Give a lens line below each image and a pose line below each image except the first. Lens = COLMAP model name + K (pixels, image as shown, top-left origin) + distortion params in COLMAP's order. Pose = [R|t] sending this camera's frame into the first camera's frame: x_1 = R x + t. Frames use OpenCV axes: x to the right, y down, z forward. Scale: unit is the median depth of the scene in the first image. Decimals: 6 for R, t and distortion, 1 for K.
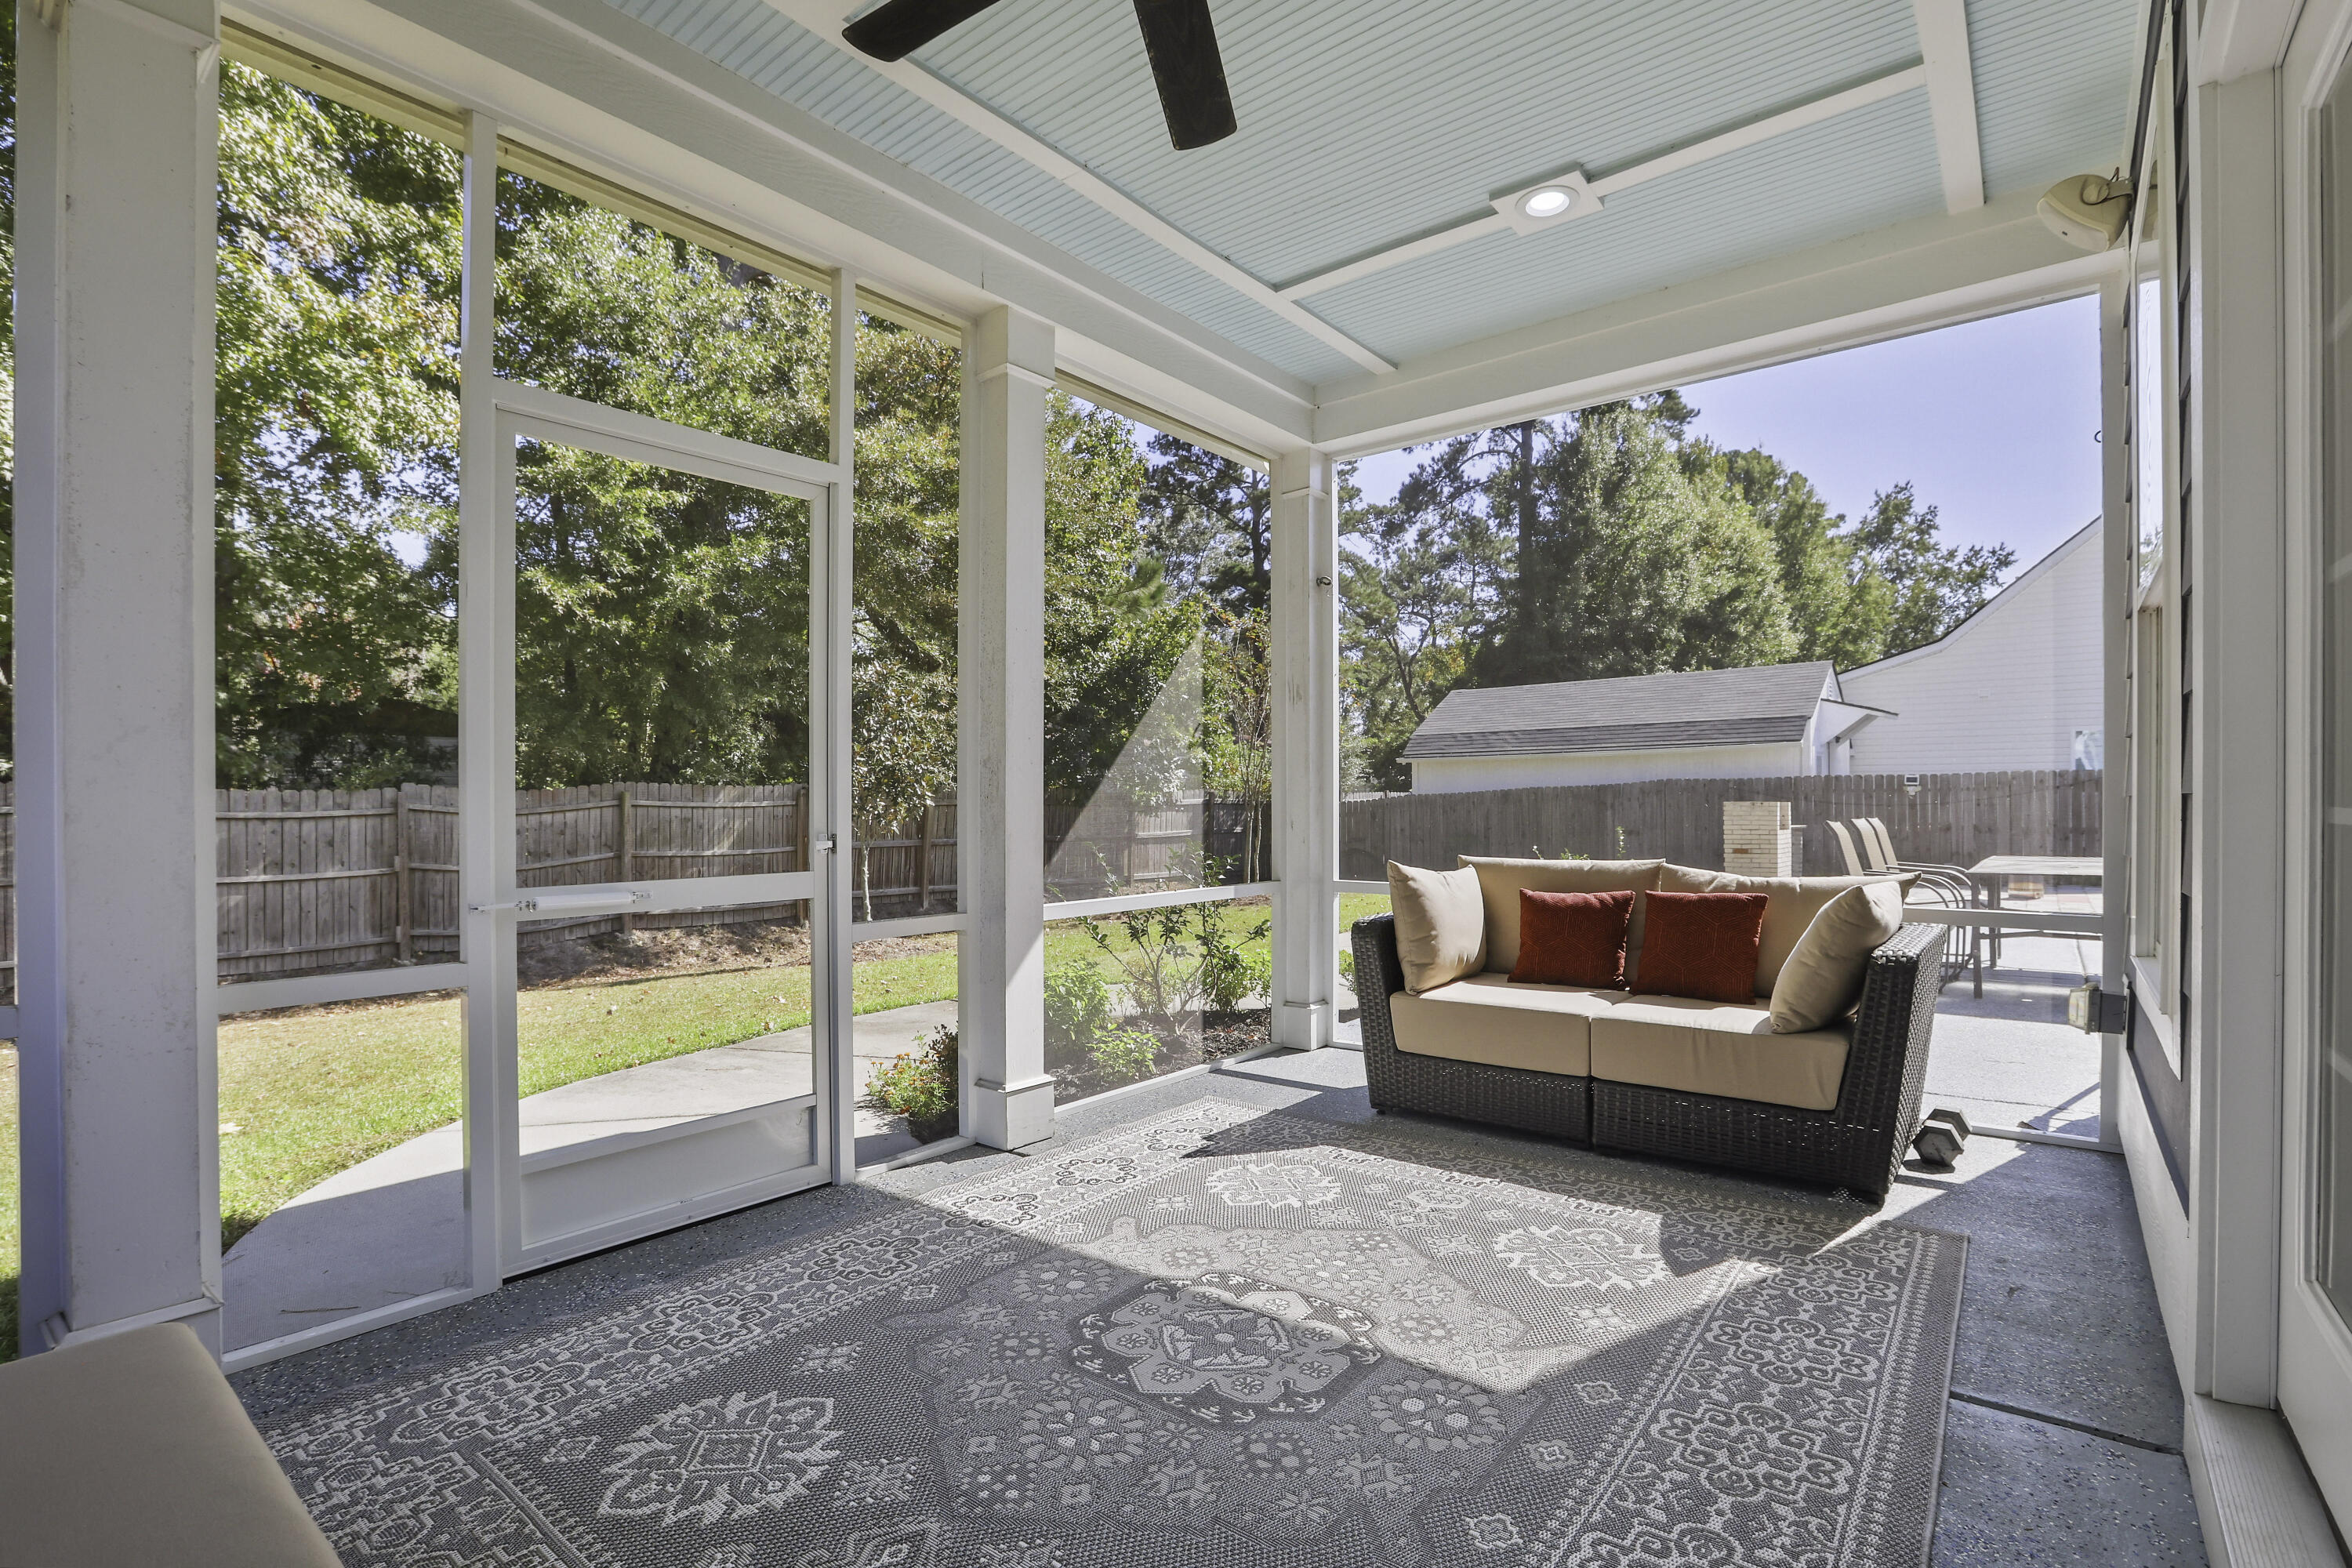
lens RADIAL K [[1089.1, 0, 1185.9], [0, 1089.1, 806.0], [0, 0, 1]] dist [-0.020427, 0.000462]
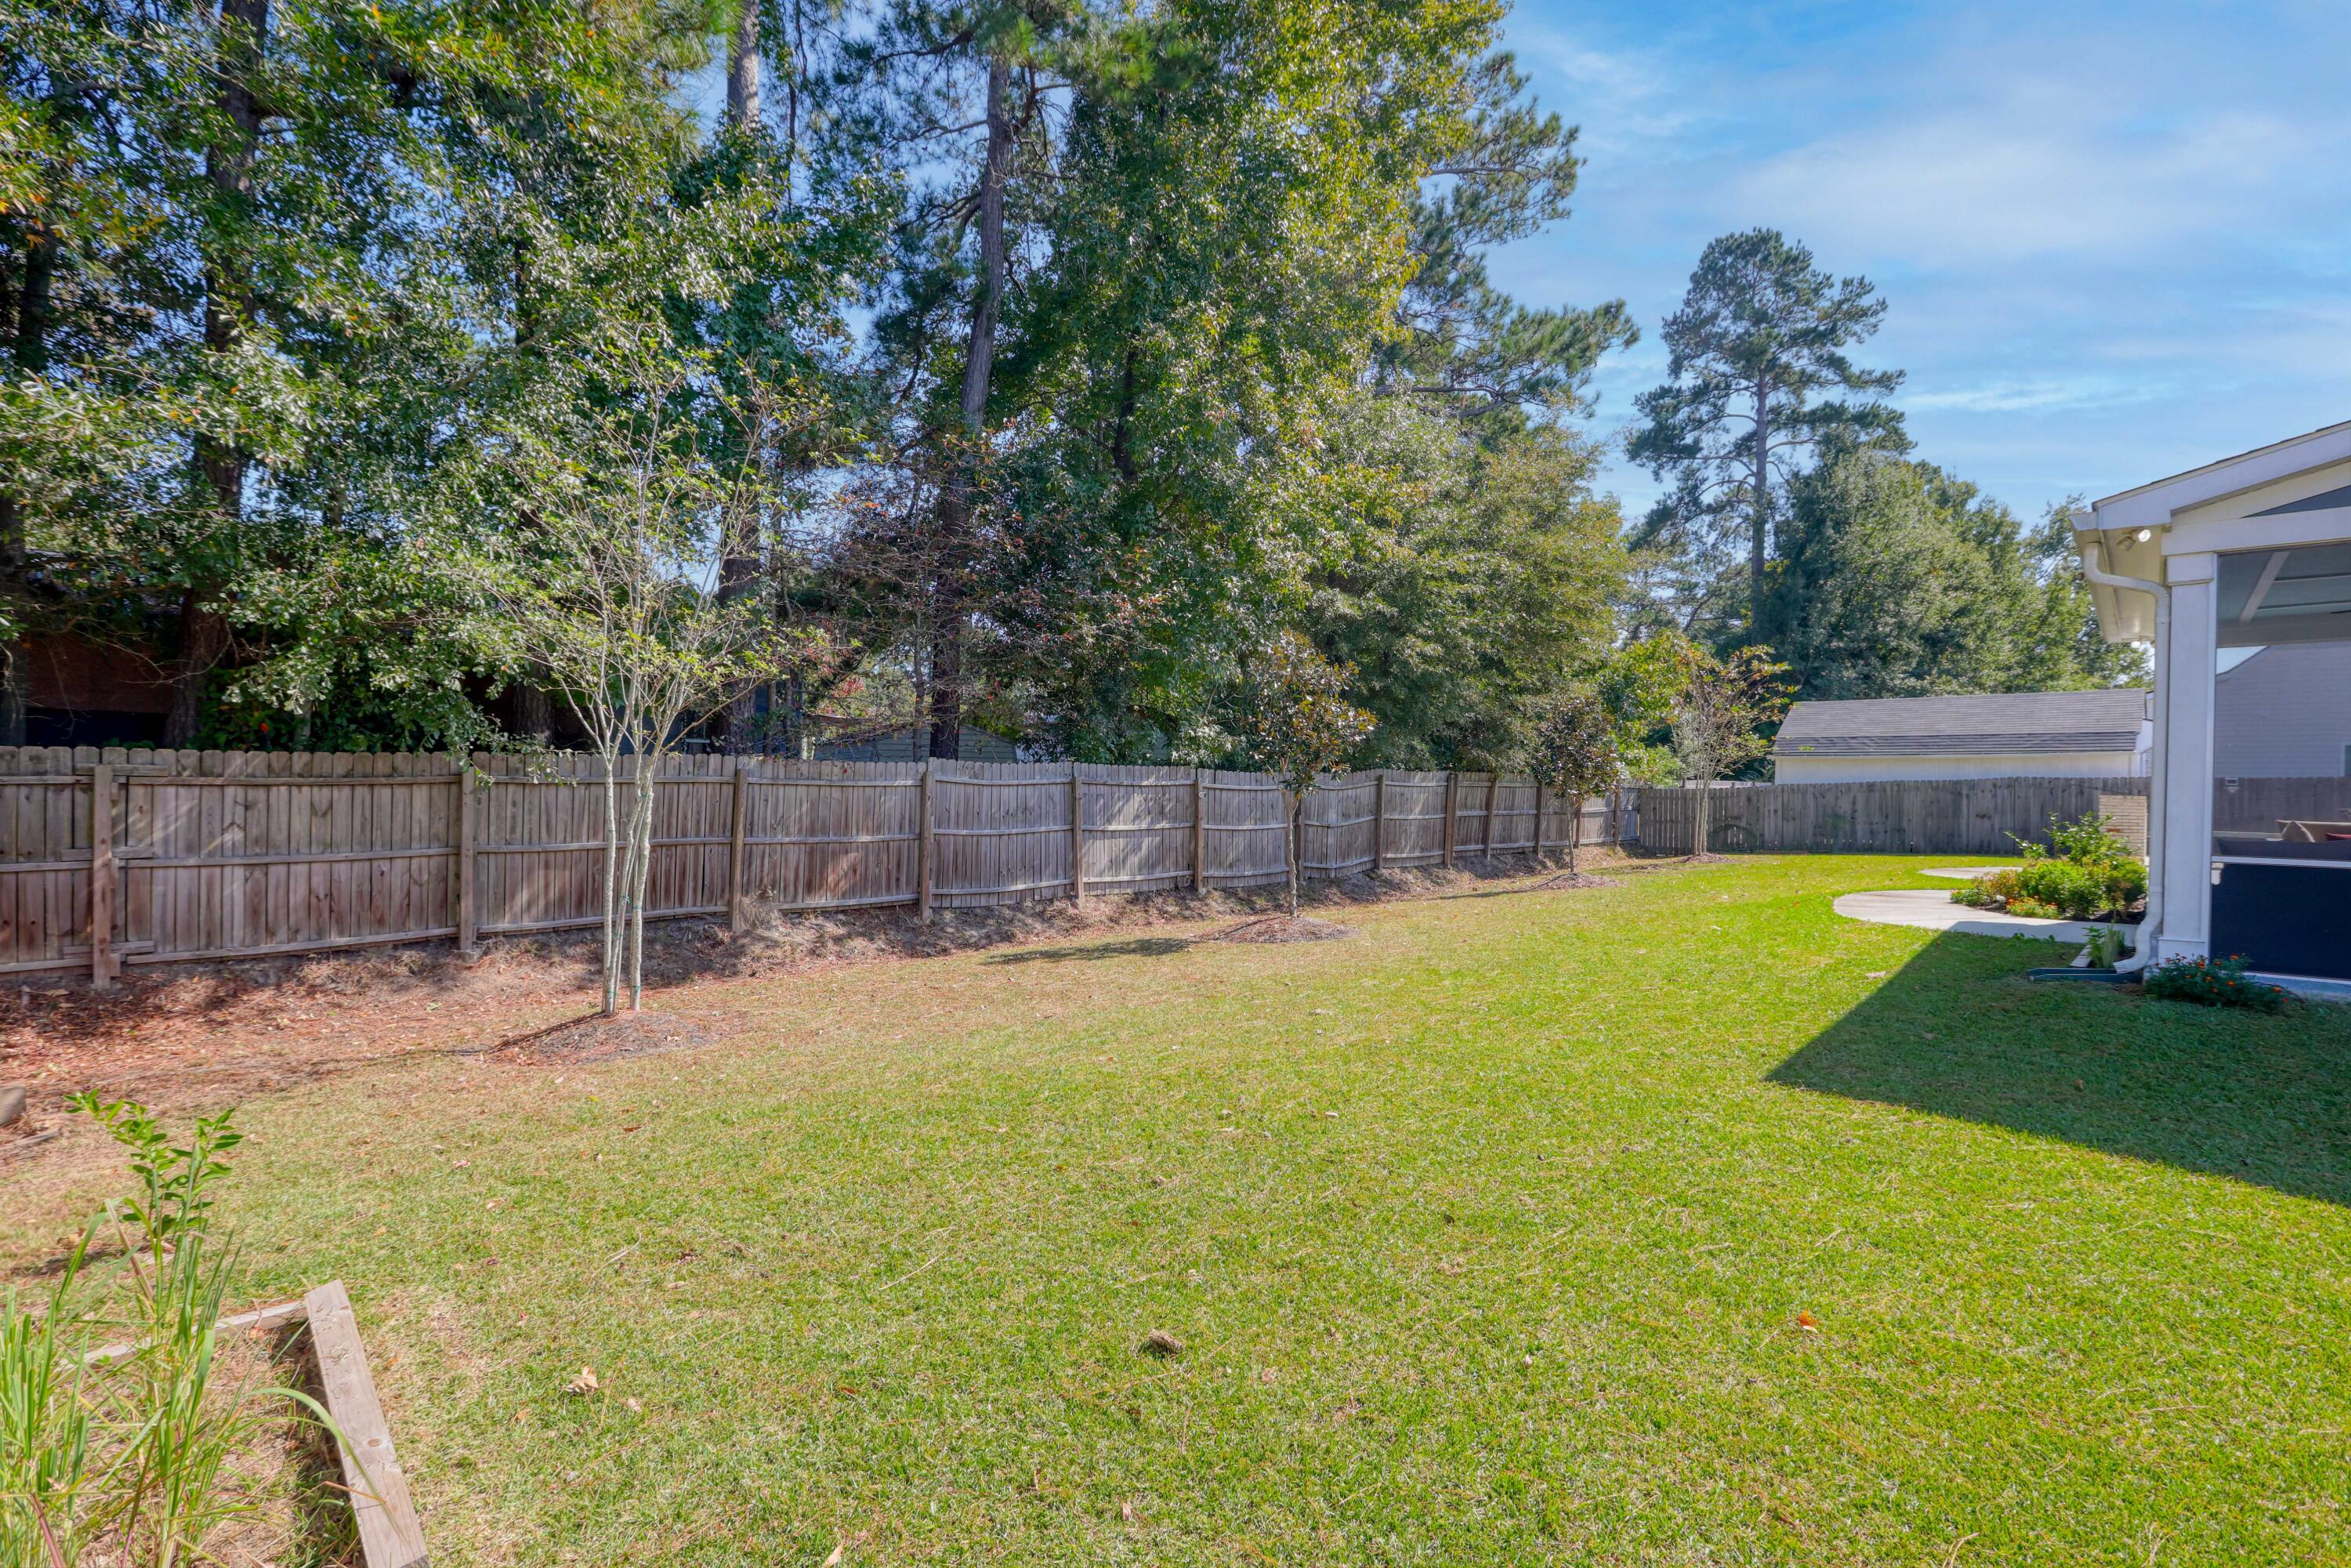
lens RADIAL K [[1119.9, 0, 1171.1], [0, 1119.9, 778.6], [0, 0, 1]] dist [-0.025880, 0.000733]
pose [[0.998037, 0.016768, -0.060337, -0.258338], [-0.017340, 0.999809, -0.008976, 0.003750], [0.060175, 0.010005, 0.998138, -0.211412]]
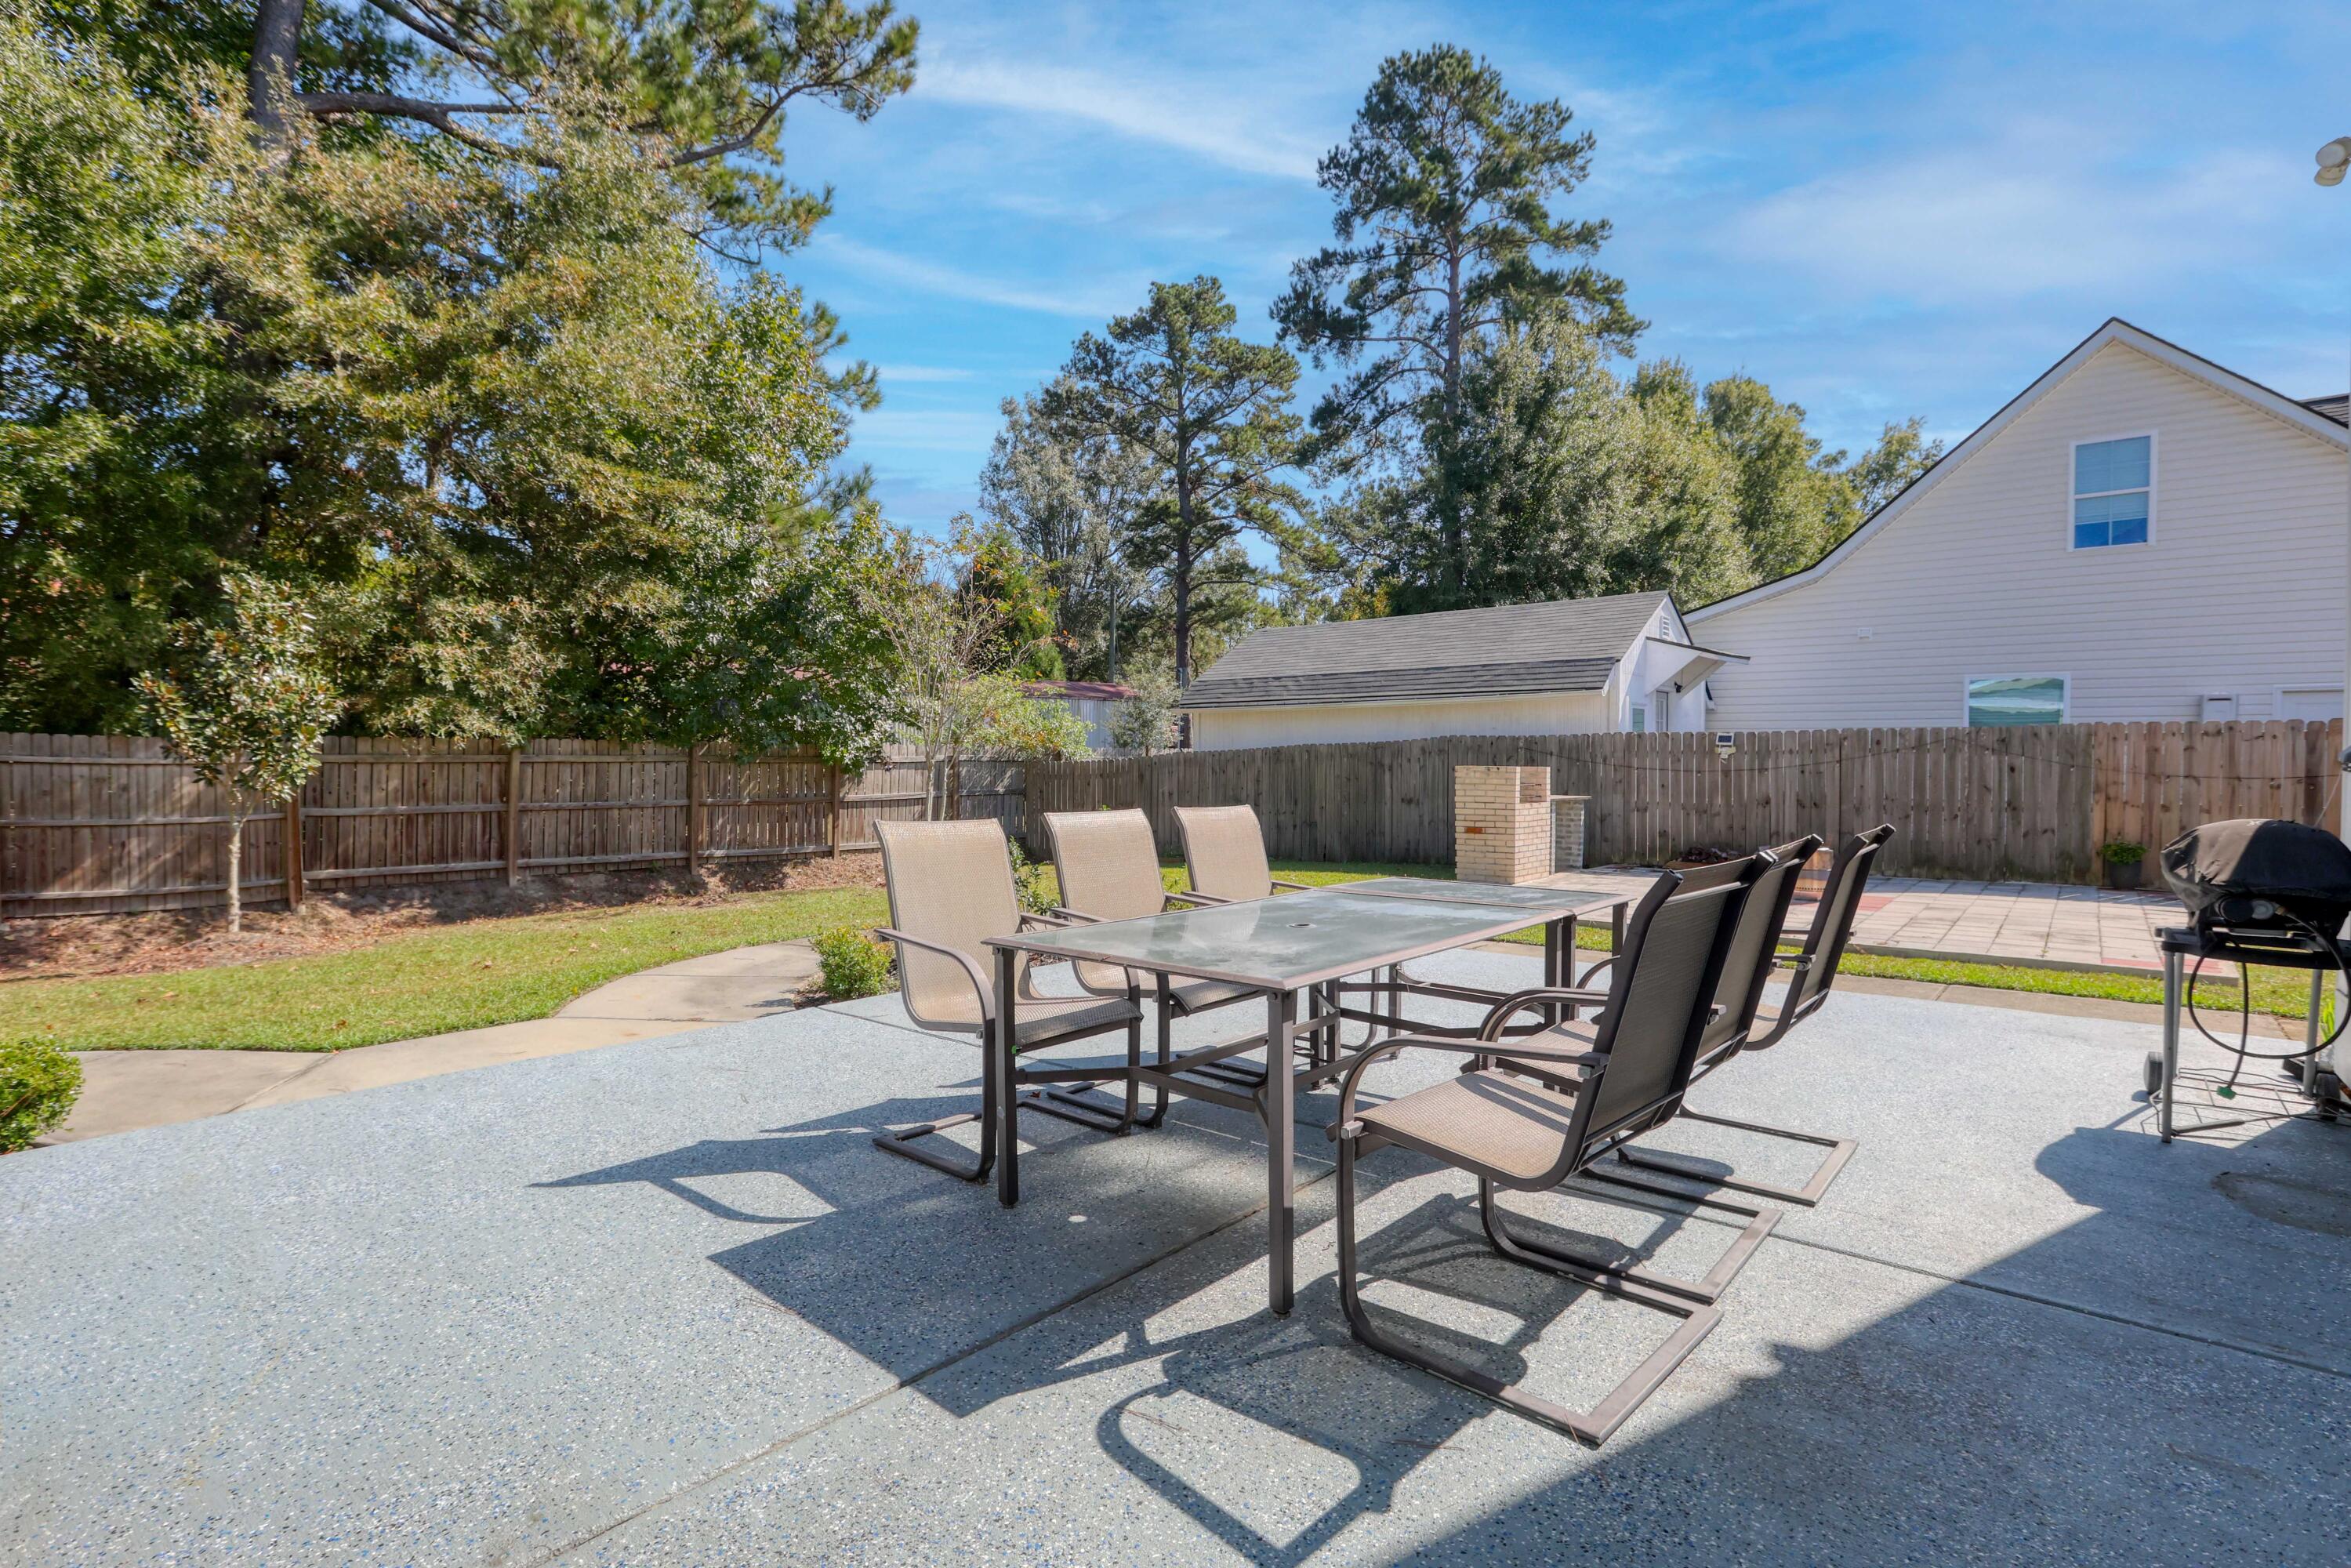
lens RADIAL K [[1120.0, 0, 1171.1], [0, 1120.0, 778.6], [0, 0, 1]] dist [-0.025880, 0.000733]
pose [[0.999628, 0.008721, -0.025831, 0.129053], [-0.008315, 0.999840, 0.015808, -0.002225], [0.025964, -0.015588, 0.999541, 0.082746]]
